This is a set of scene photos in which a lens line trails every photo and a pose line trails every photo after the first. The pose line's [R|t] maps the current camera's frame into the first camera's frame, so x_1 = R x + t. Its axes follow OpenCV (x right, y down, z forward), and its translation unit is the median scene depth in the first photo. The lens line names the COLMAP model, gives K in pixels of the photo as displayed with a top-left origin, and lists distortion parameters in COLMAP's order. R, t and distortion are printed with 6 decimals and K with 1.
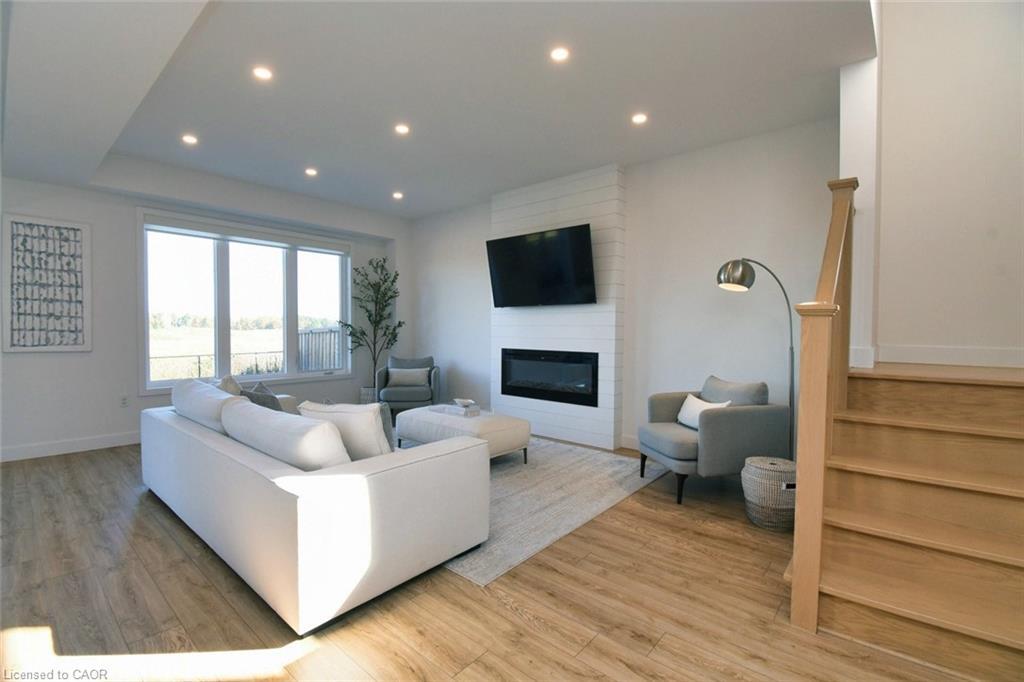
lens RADIAL K [[450.3, 0, 507.6], [0, 450.3, 342.4], [0, 0, 1]] dist [0.016838, -0.024549]
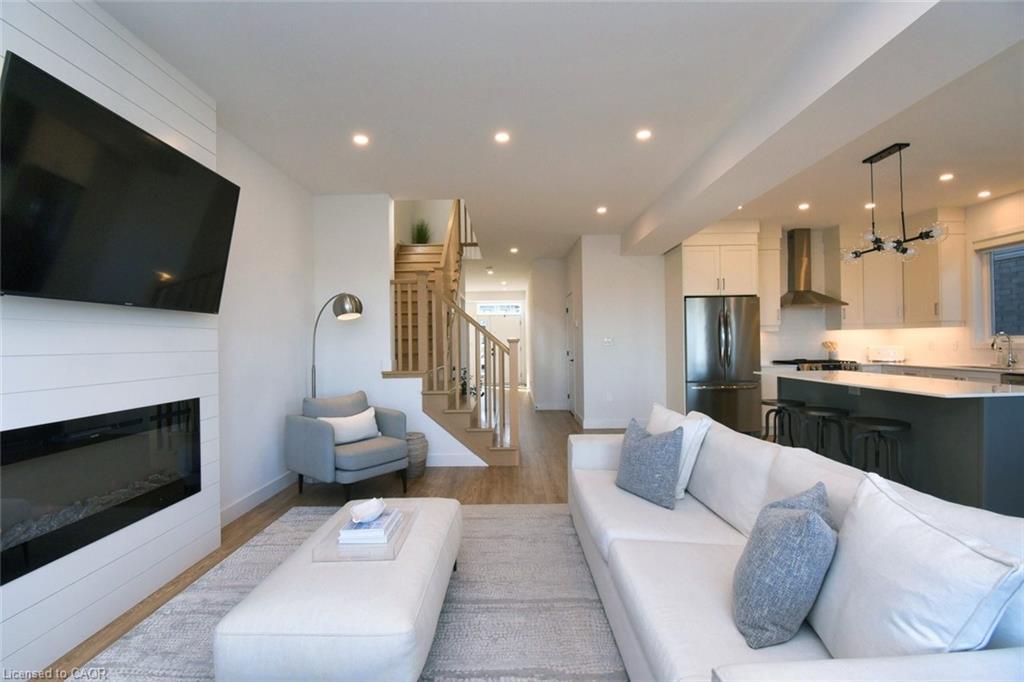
lens RADIAL K [[457.6, 0, 507.7], [0, 457.6, 341.6], [0, 0, 1]] dist [0.017163, -0.022483]
pose [[-0.651877, 0.004140, 0.758314, -0.532334], [0.031492, 0.999270, 0.021616, -0.051487], [-0.757671, 0.037971, -0.651531, 1.126528]]
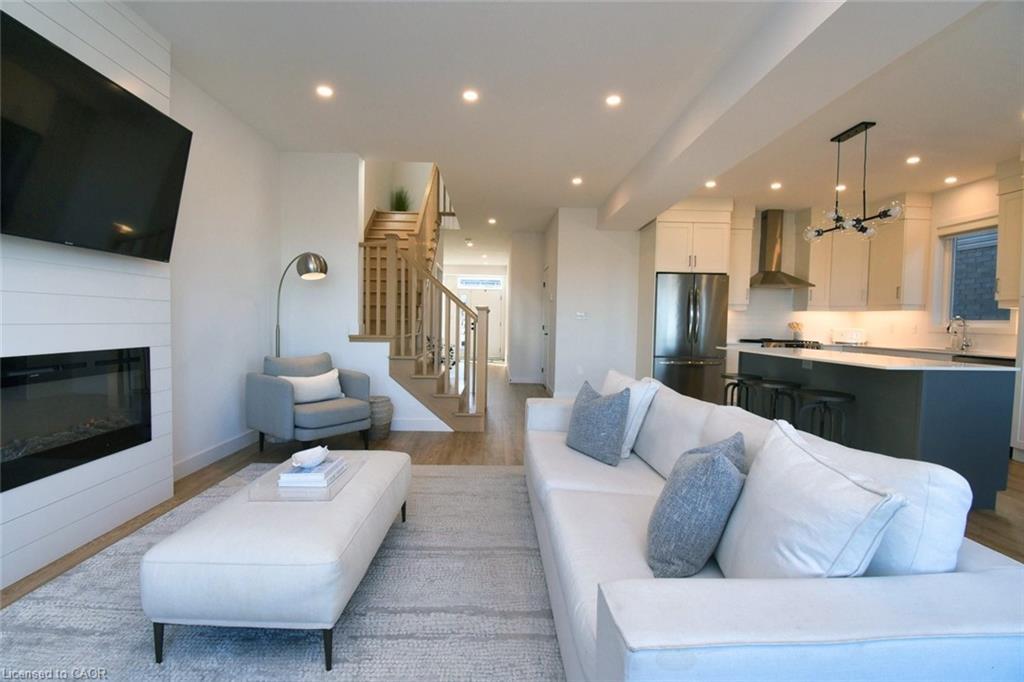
lens RADIAL K [[457.6, 0, 507.7], [0, 457.6, 341.6], [0, 0, 1]] dist [0.017163, -0.022483]
pose [[-0.675432, -0.051659, 0.735611, -0.562932], [-0.001703, 0.997650, 0.068498, -0.025459], [-0.737420, 0.045013, -0.673932, 1.100637]]
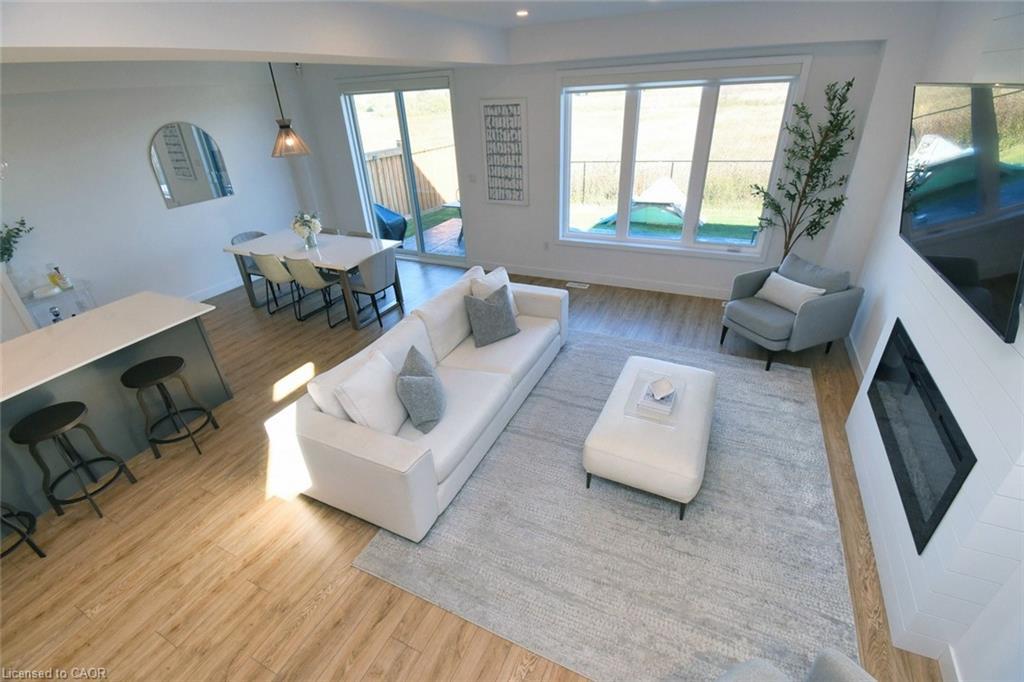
lens RADIAL K [[450.3, 0, 507.6], [0, 450.3, 342.4], [0, 0, 1]] dist [0.016838, -0.024549]
pose [[0.259165, 0.449540, -0.854838, 0.384561], [0.019066, 0.882524, 0.469880, -0.250673], [0.965645, -0.138075, 0.220148, 0.583167]]
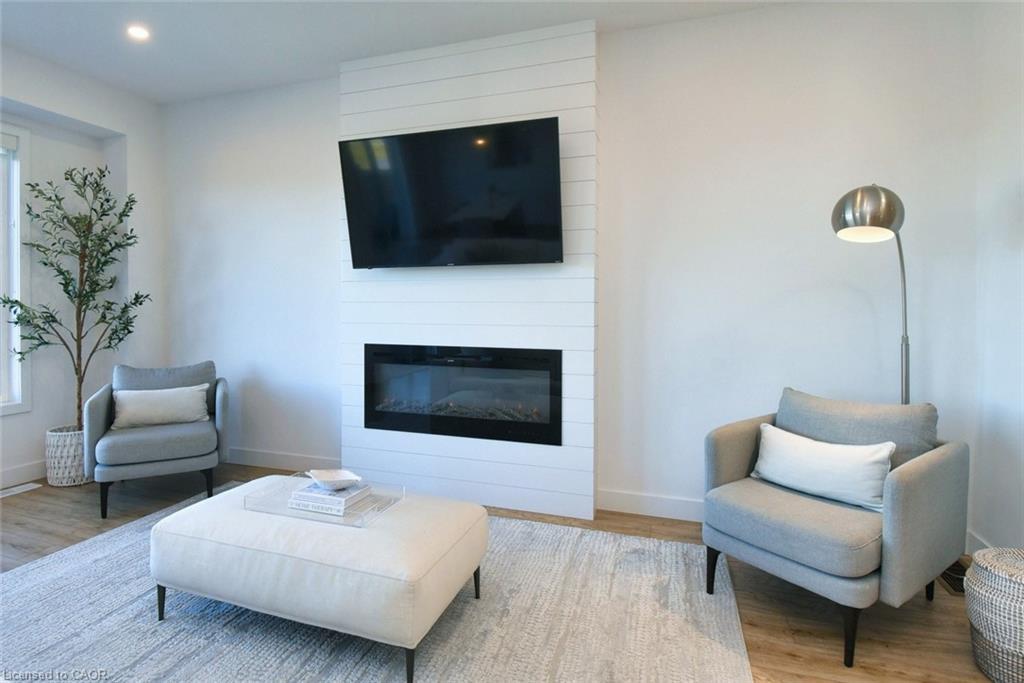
lens RADIAL K [[522.8, 0, 491.7], [0, 522.8, 309.5], [0, 0, 1]] dist [0.022490, -0.032515]
pose [[0.926126, -0.010225, 0.377076, -0.134941], [0.016602, 0.999769, -0.013665, -0.021035], [-0.376850, 0.018915, 0.926081, 0.437752]]
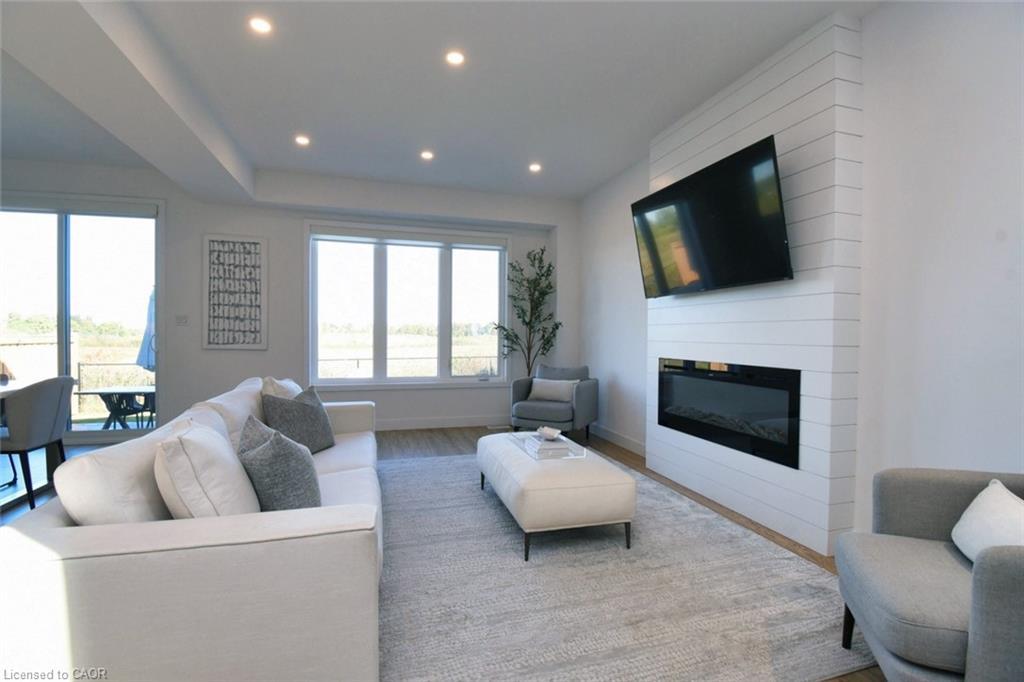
lens RADIAL K [[457.6, 0, 507.7], [0, 457.6, 341.6], [0, 0, 1]] dist [0.017163, -0.022483]
pose [[0.838570, 0.008795, -0.544724, 0.214946], [-0.019681, 0.999706, -0.014158, 0.003850], [0.544439, 0.022593, 0.838496, 0.353579]]
